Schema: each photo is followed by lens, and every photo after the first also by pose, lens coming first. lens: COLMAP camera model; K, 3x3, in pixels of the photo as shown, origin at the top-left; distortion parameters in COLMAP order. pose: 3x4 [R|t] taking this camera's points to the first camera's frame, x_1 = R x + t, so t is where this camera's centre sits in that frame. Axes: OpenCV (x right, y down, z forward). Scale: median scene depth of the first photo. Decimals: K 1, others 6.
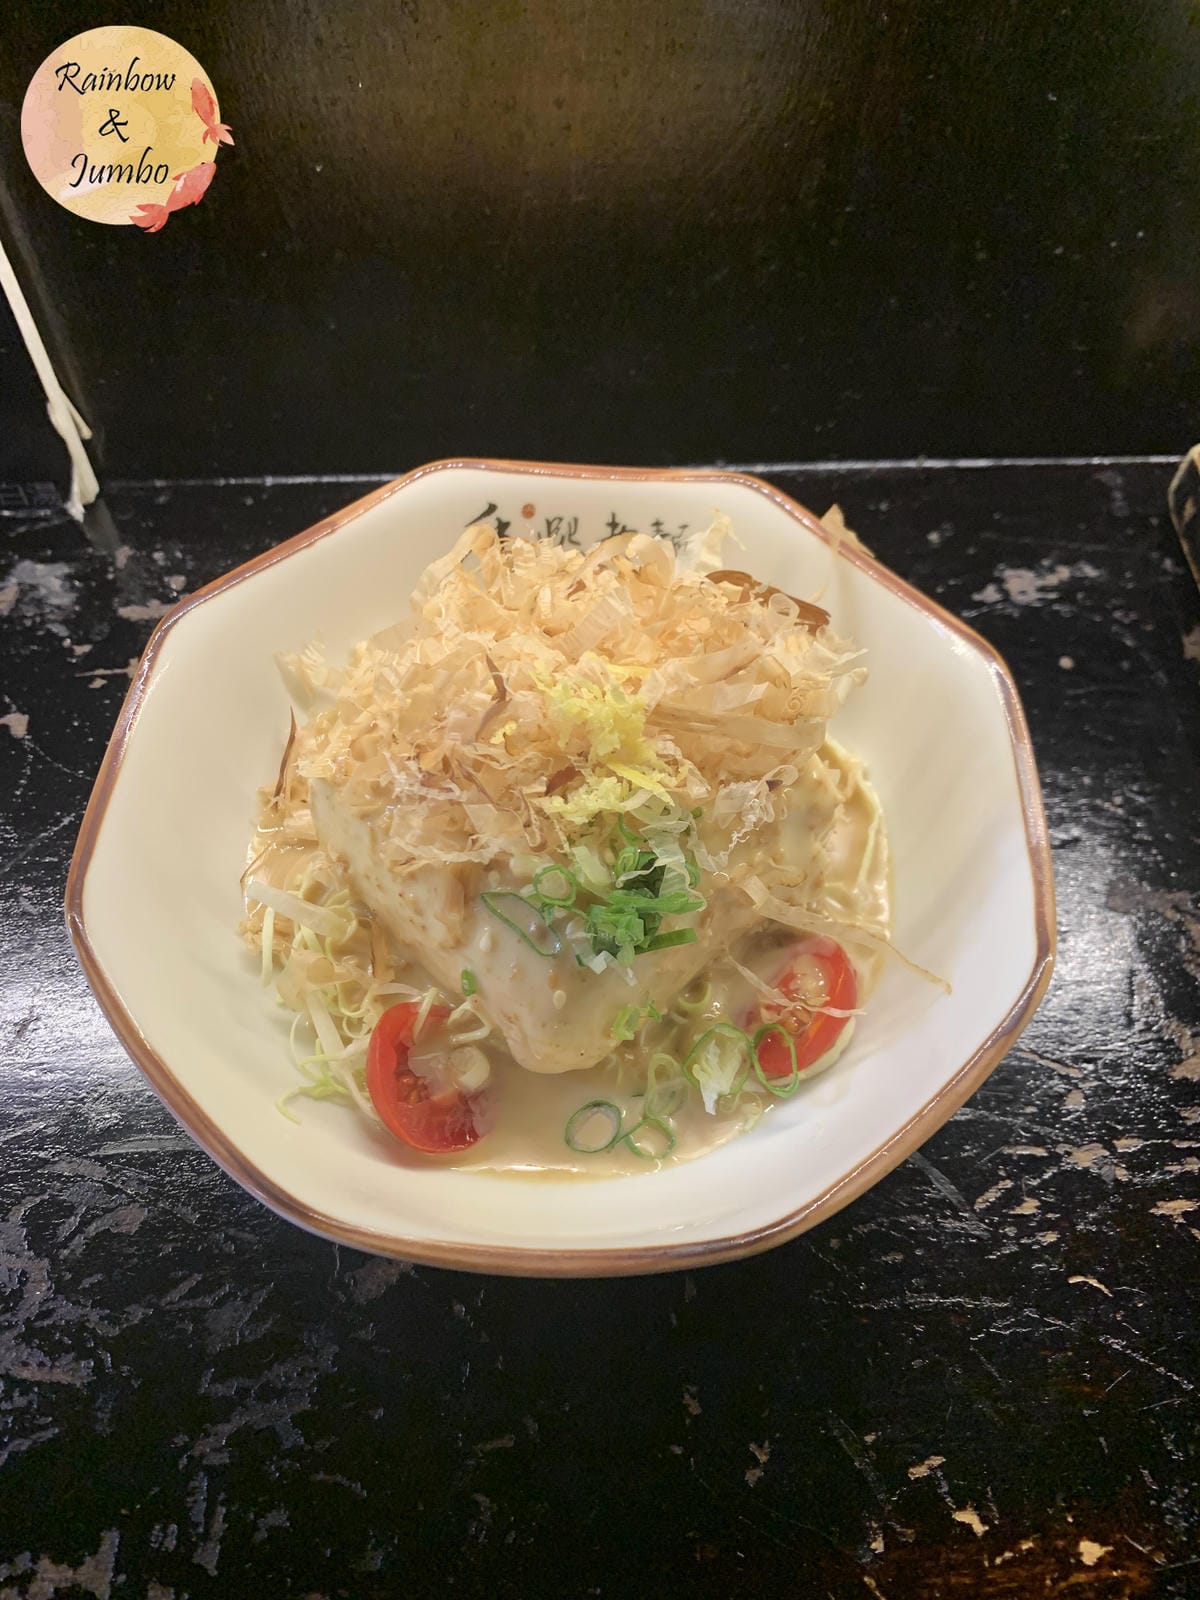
lens RADIAL K [[1214.6, 0, 591.7], [0, 1214.6, 804.4], [0, 0, 1]] dist [-0.055544, -0.002533]
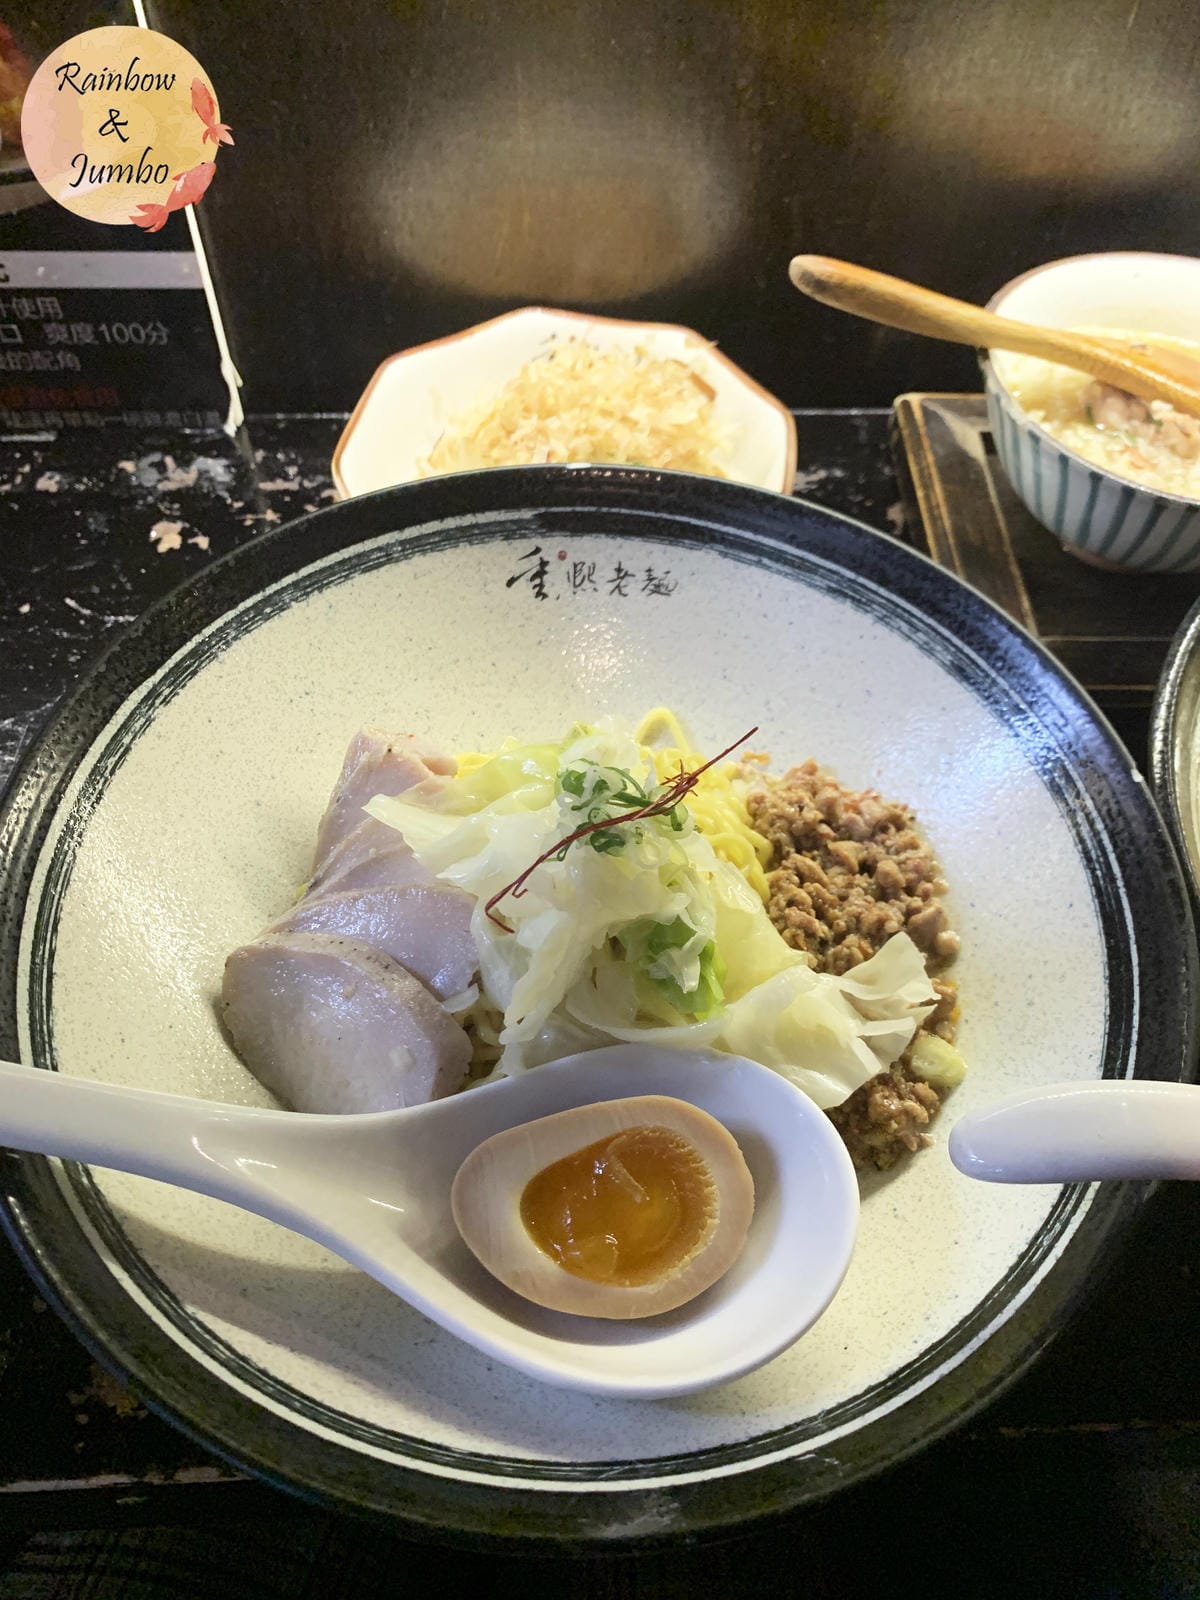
lens RADIAL K [[1214.6, 0, 608.0], [0, 1214.6, 797.0], [0, 0, 1]] dist [-0.055544, -0.002533]
pose [[0.999872, 0.011231, 0.011372, 0.082615], [-0.010712, 0.998943, -0.044706, 0.339715], [-0.011862, 0.044578, 0.998935, -0.663508]]
